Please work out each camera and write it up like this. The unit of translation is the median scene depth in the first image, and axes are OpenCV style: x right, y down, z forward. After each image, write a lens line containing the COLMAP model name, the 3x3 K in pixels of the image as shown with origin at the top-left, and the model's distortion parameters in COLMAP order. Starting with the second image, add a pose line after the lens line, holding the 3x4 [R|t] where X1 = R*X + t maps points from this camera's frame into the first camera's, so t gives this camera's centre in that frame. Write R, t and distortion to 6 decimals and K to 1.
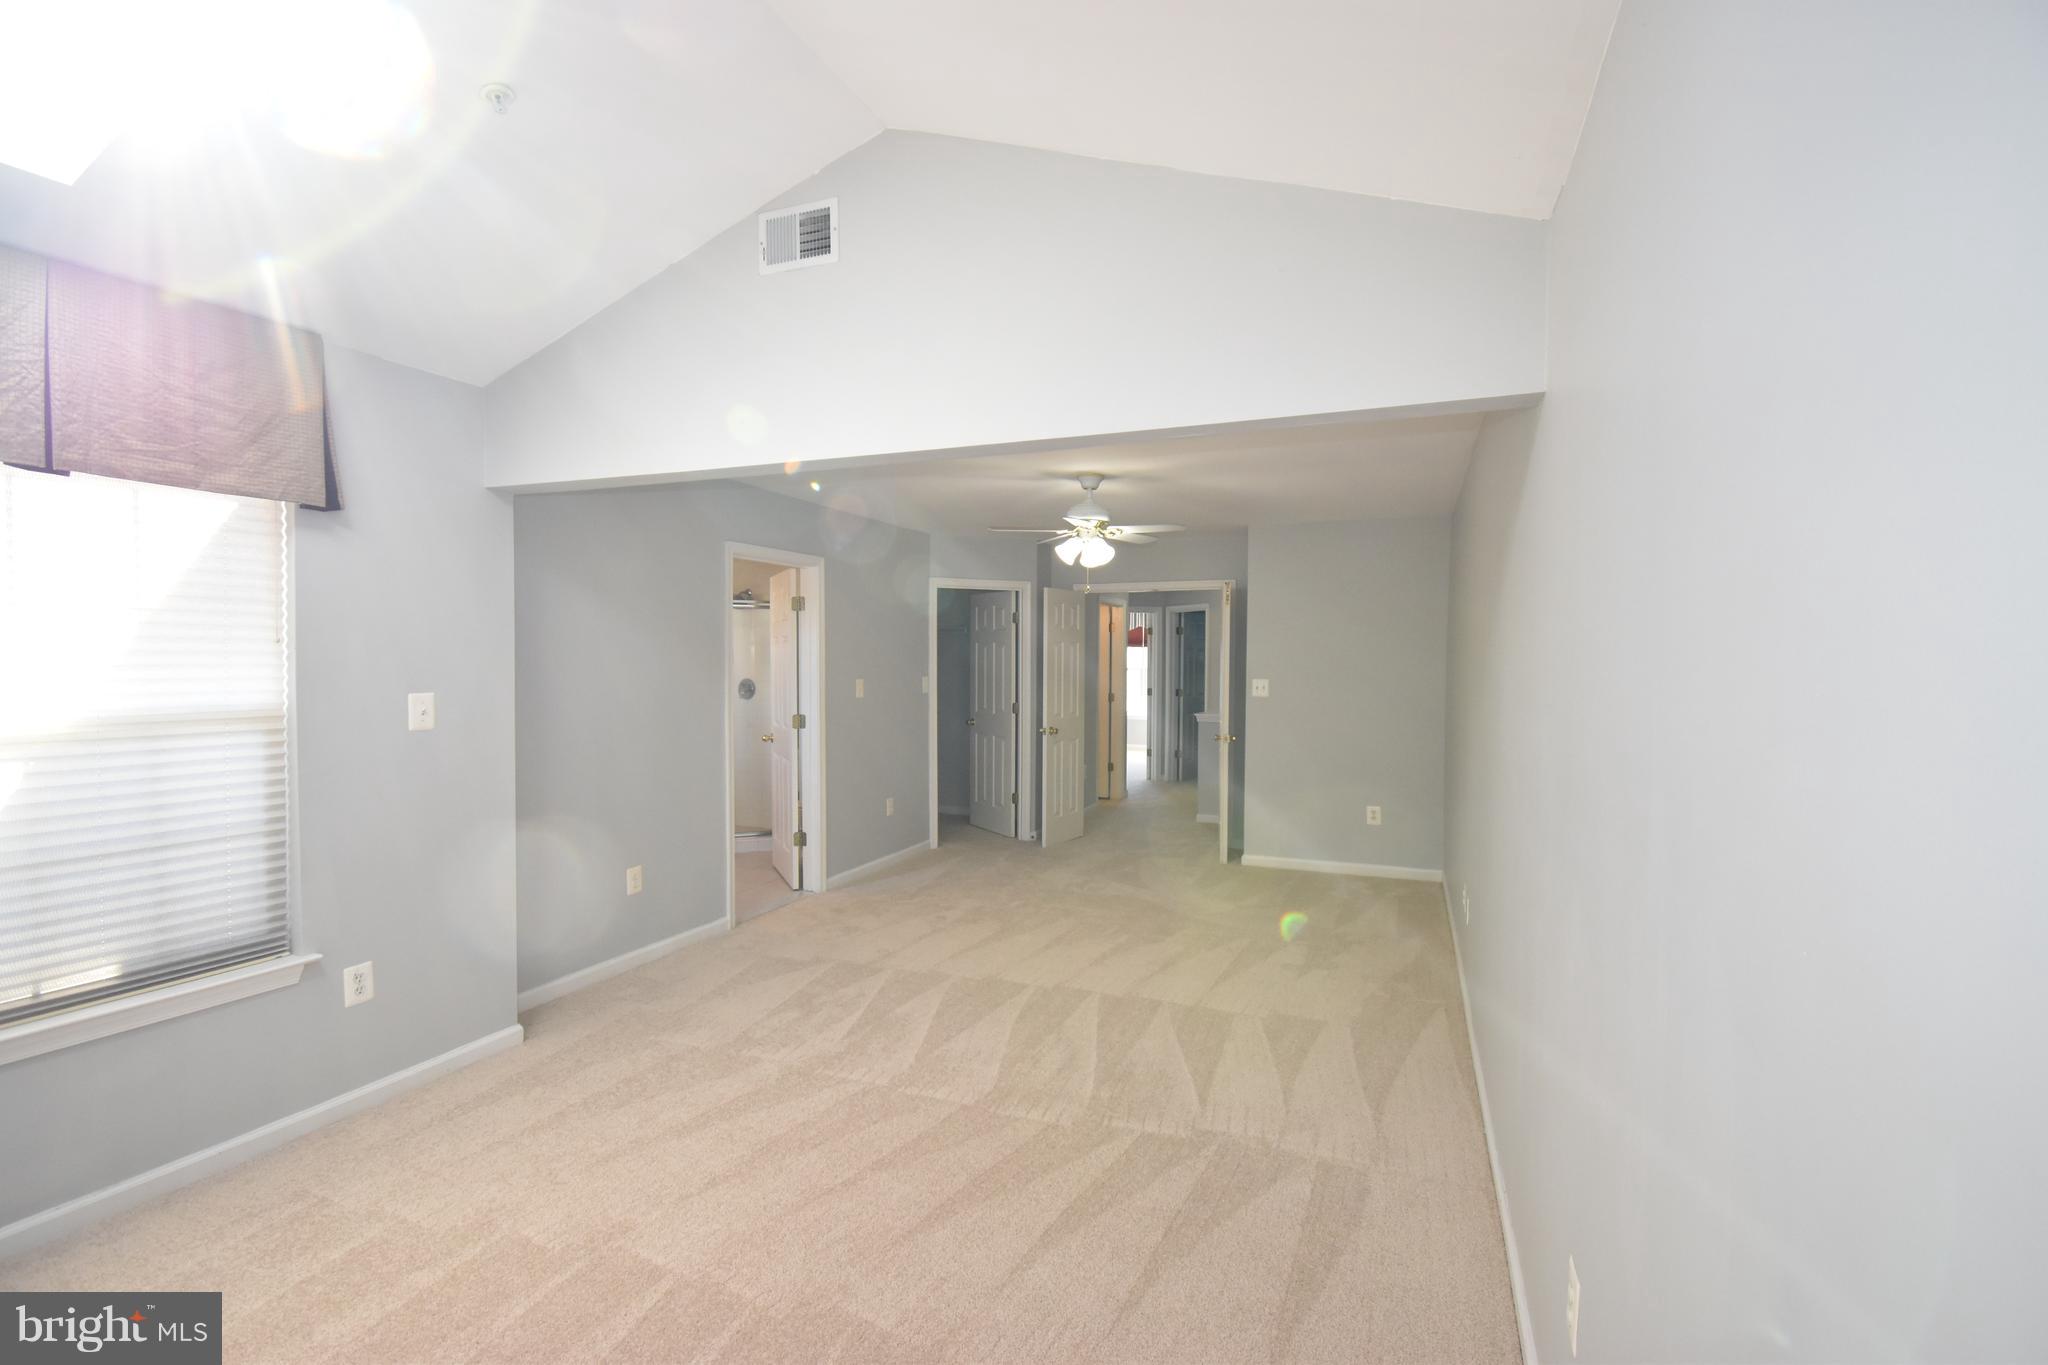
lens RADIAL K [[908.2, 0, 1032.0], [0, 908.2, 680.5], [0, 0, 1]] dist [0.001137, -0.008236]
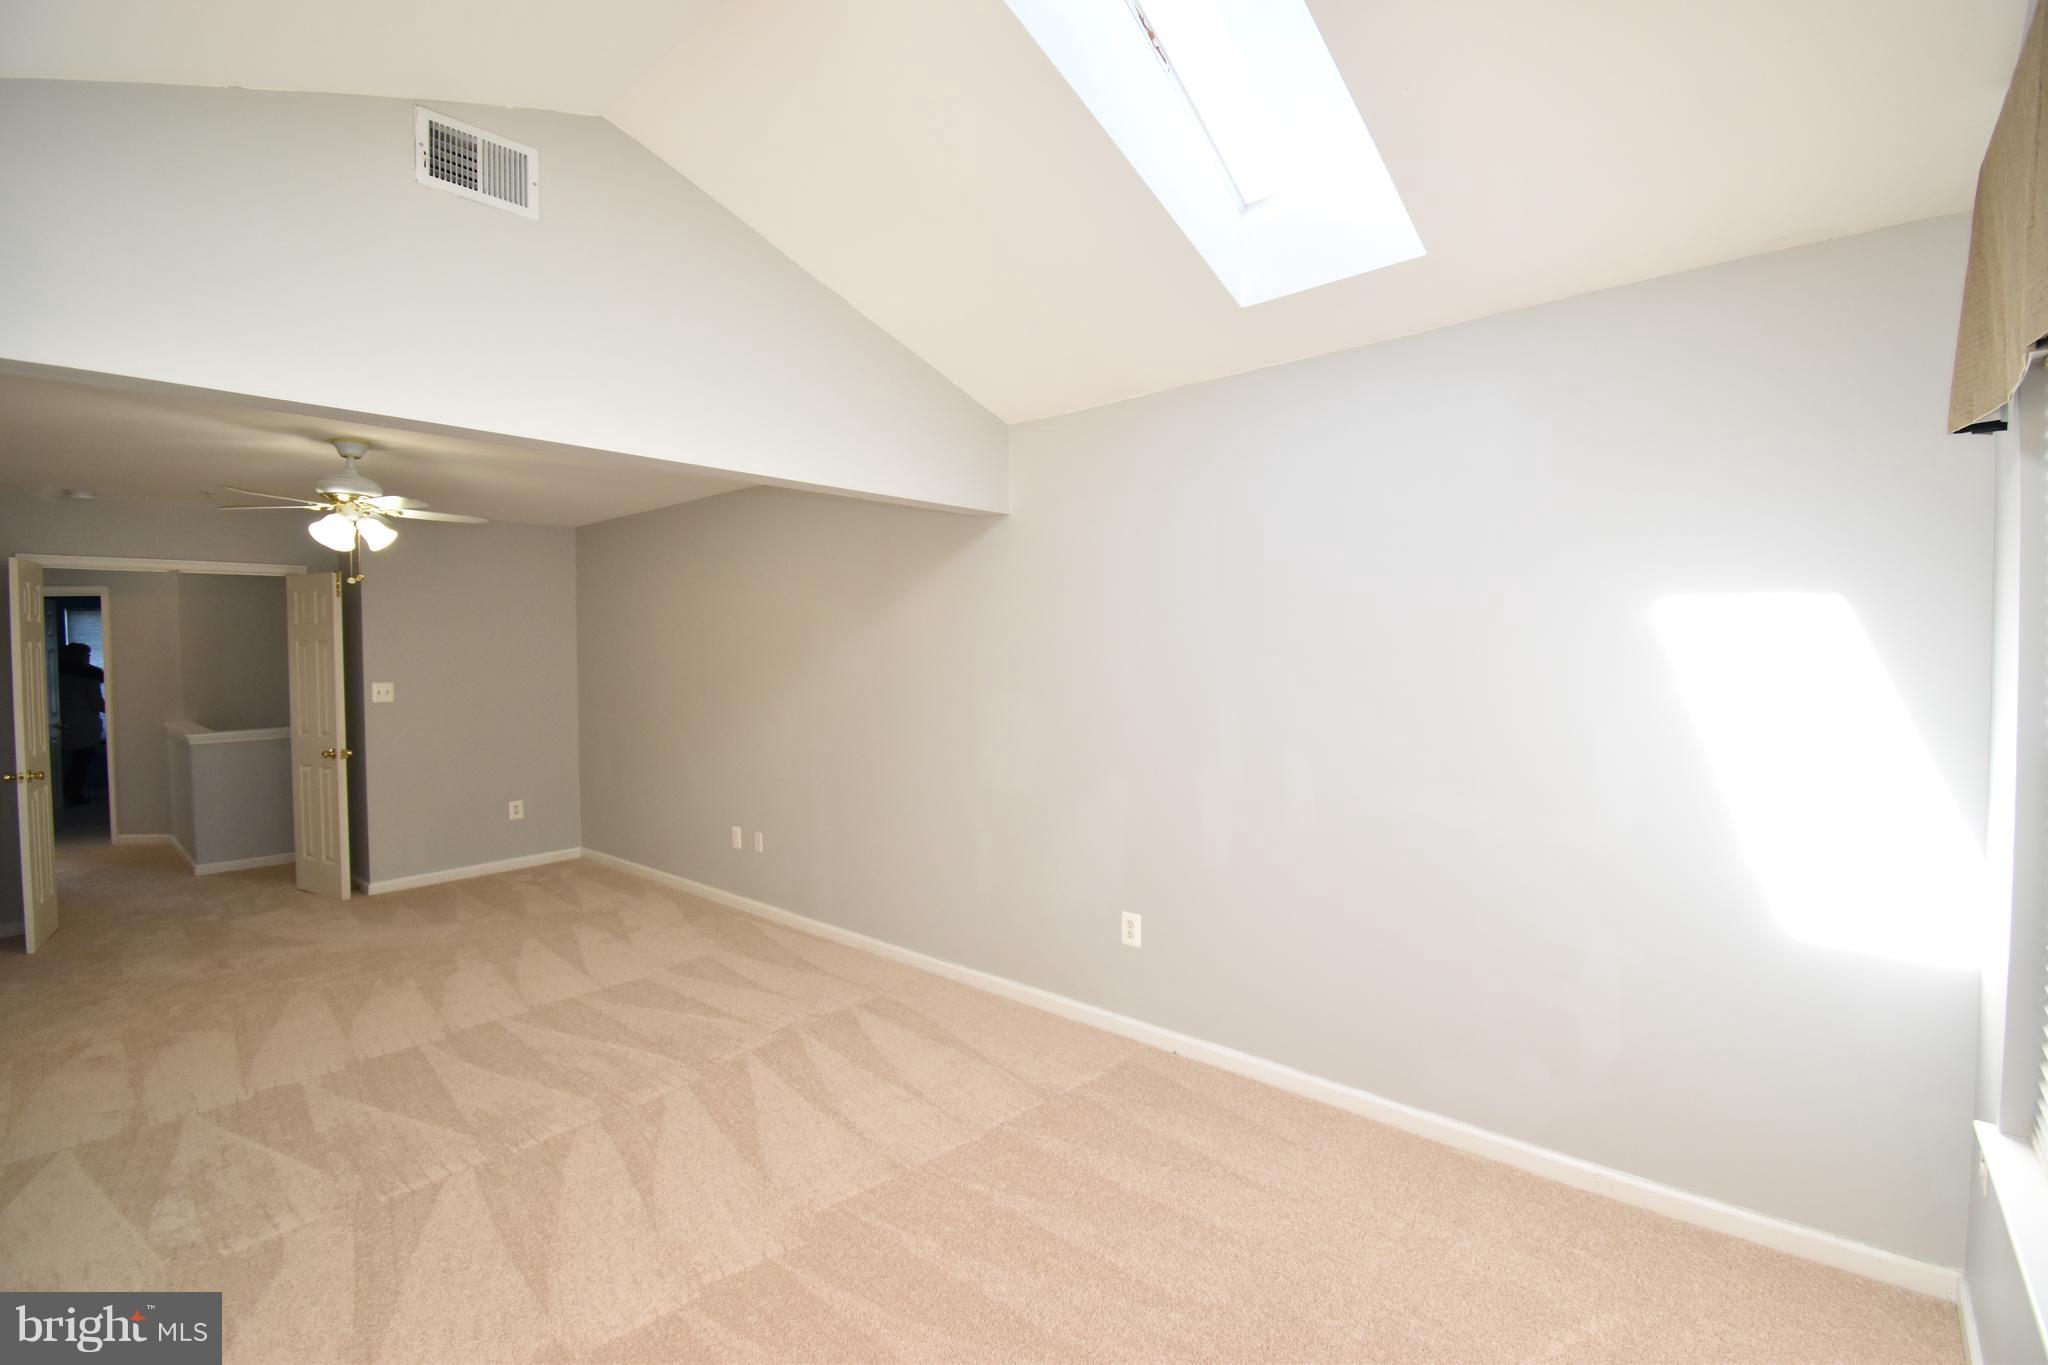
lens RADIAL K [[908.2, 0, 1041.7], [0, 908.2, 679.8], [0, 0, 1]] dist [0.001137, -0.008236]
pose [[0.315163, -0.040172, 0.948187, -0.601158], [0.036288, 0.998883, 0.030258, -0.011857], [-0.948344, 0.024872, 0.316269, 0.164666]]
